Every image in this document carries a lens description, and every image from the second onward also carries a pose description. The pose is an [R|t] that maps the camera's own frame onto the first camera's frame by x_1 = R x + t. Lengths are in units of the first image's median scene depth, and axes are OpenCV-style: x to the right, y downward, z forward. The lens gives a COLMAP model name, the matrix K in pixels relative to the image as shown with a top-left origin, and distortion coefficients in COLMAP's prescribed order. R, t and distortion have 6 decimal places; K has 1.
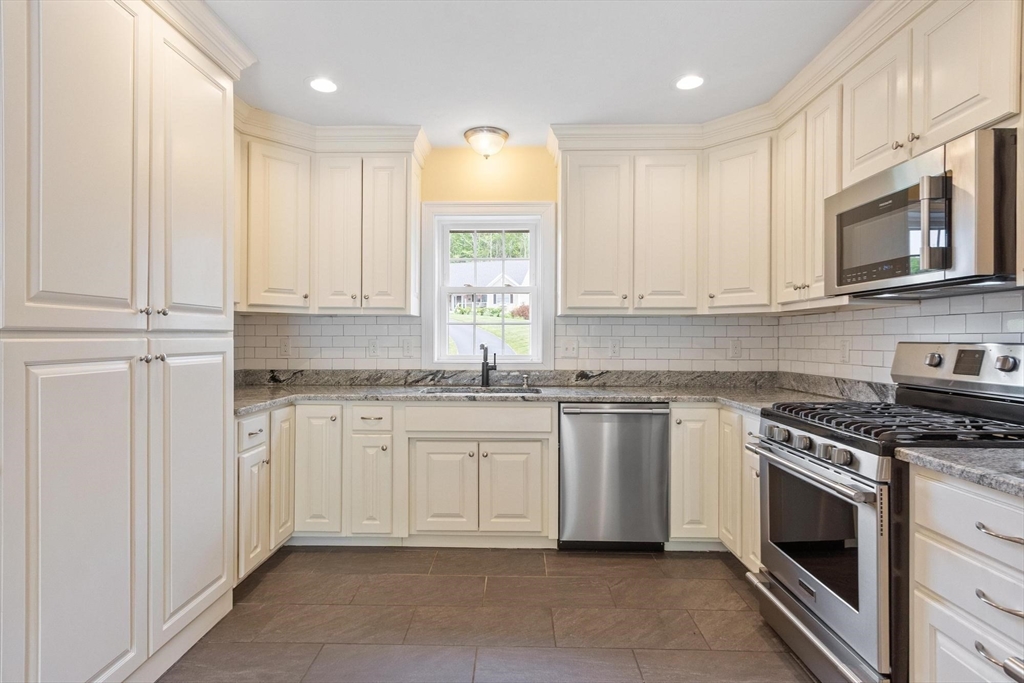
lens RADIAL K [[523.7, 0, 508.7], [0, 523.7, 339.5], [0, 0, 1]] dist [-0.000171, -0.000173]
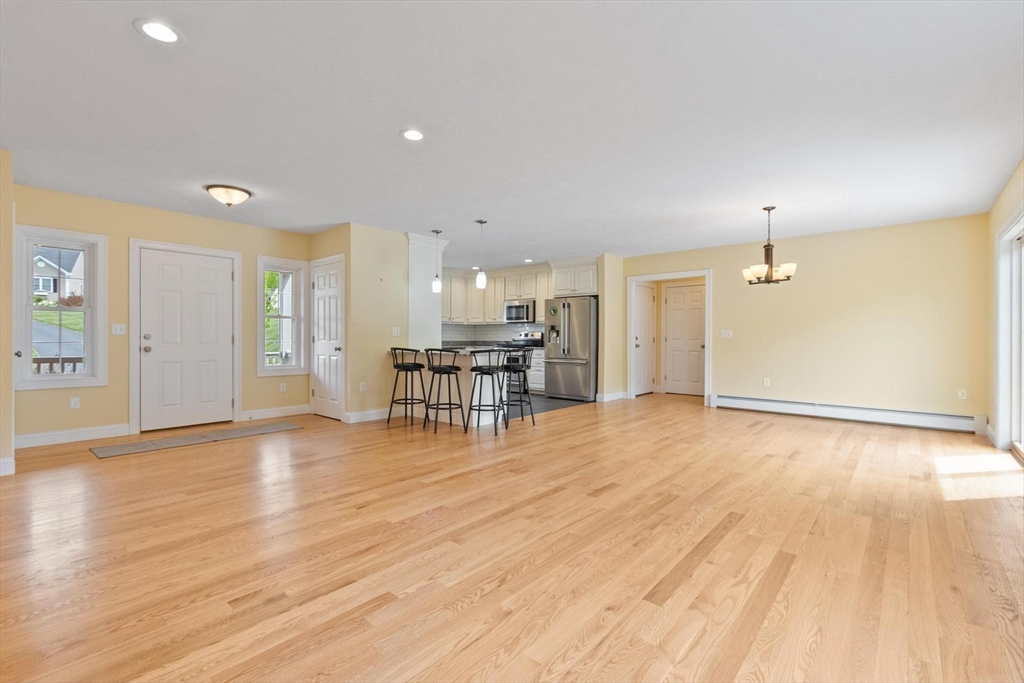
lens RADIAL K [[457.7, 0, 509.5], [0, 457.7, 338.6], [0, 0, 1]] dist [0.000086, 0.000001]
pose [[0.635979, -0.000714, 0.771706, -1.702137], [-0.003551, 0.999986, 0.003852, 0.034014], [-0.771698, -0.005190, 0.635968, -1.121050]]
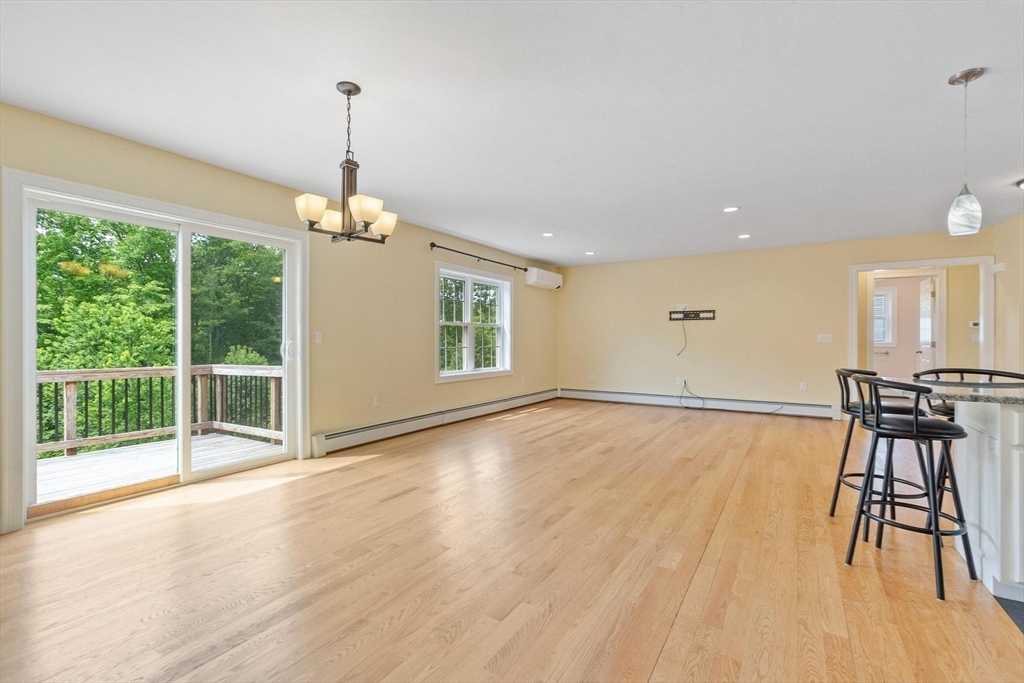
lens RADIAL K [[450.9, 0, 501.8], [0, 450.9, 339.9], [0, 0, 1]] dist [0.001916, 0.000138]
pose [[-0.523693, 0.000811, -0.851907, 0.432972], [-0.000815, 0.999999, 0.001453, 0.019742], [0.851907, 0.001455, -0.523691, -0.246580]]
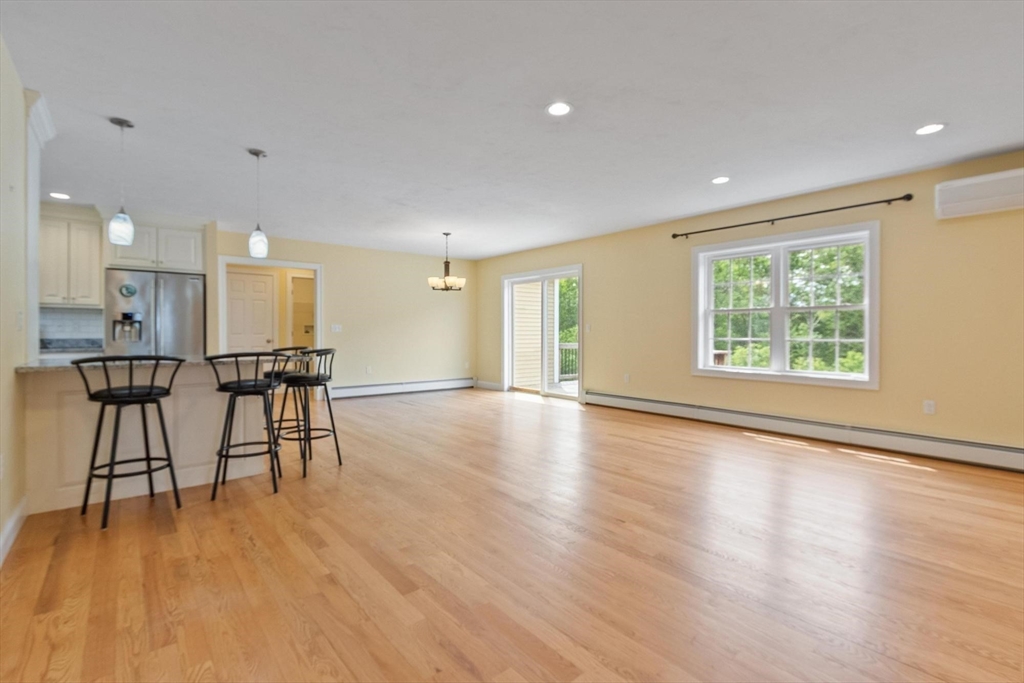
lens RADIAL K [[465.1, 0, 506.9], [0, 465.1, 331.5], [0, 0, 1]] dist [-0.003428, -0.000329]
pose [[-0.656469, -0.000094, 0.754353, -1.686882], [-0.002824, 0.999993, -0.002333, 0.034787], [-0.754348, -0.003662, -0.656465, 0.260281]]
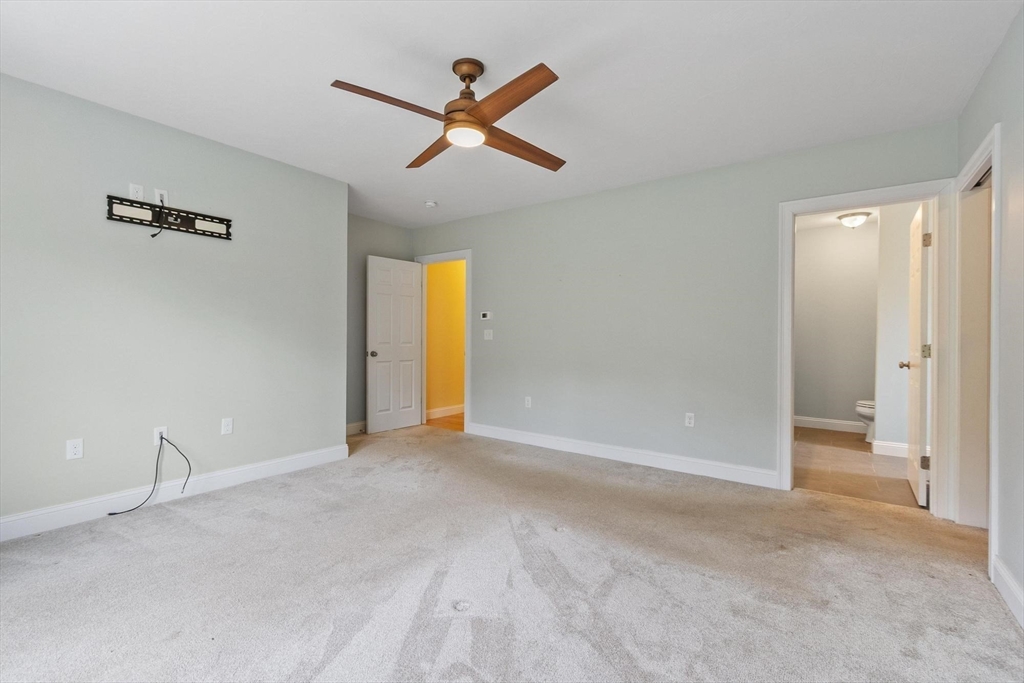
lens RADIAL K [[457.7, 0, 509.5], [0, 457.7, 338.6], [0, 0, 1]] dist [0.000086, 0.000001]
pose [[0.822806, 0.005051, -0.568299, -0.817462], [-0.005682, 0.999984, 0.000661, 0.132060], [0.568293, 0.002685, 0.822822, -0.958877]]
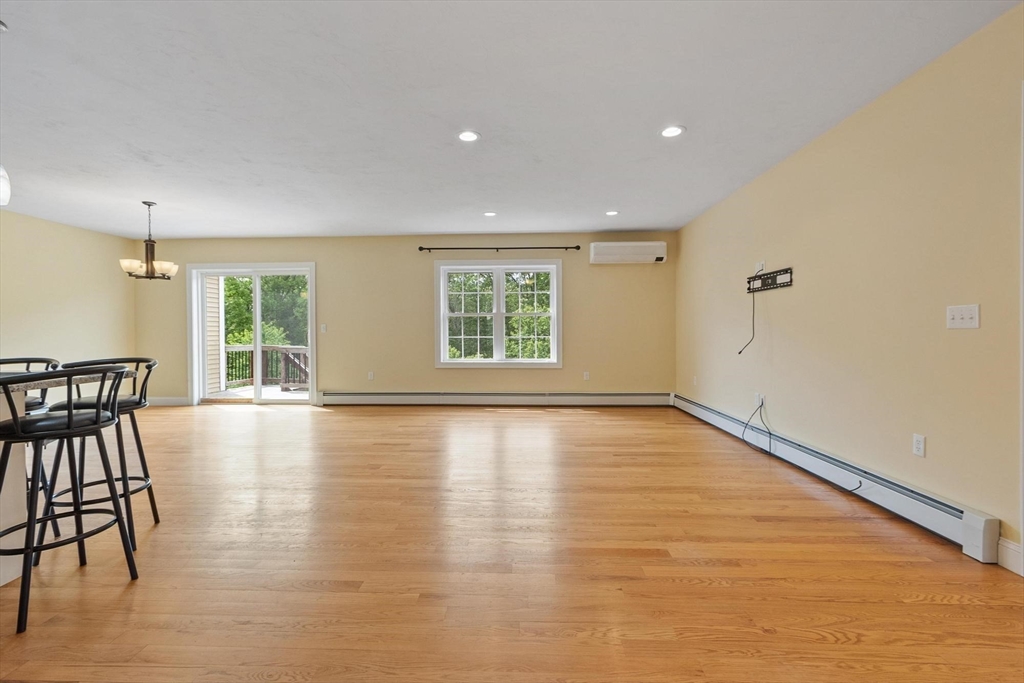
lens RADIAL K [[446.7, 0, 504.9], [0, 446.7, 336.1], [0, 0, 1]] dist [-0.000020, -0.000006]
pose [[-0.999853, 0.004713, 0.016495, -1.194509], [0.004864, 0.999947, 0.009121, 0.033474], [-0.016451, 0.009200, -0.999822, 0.566592]]
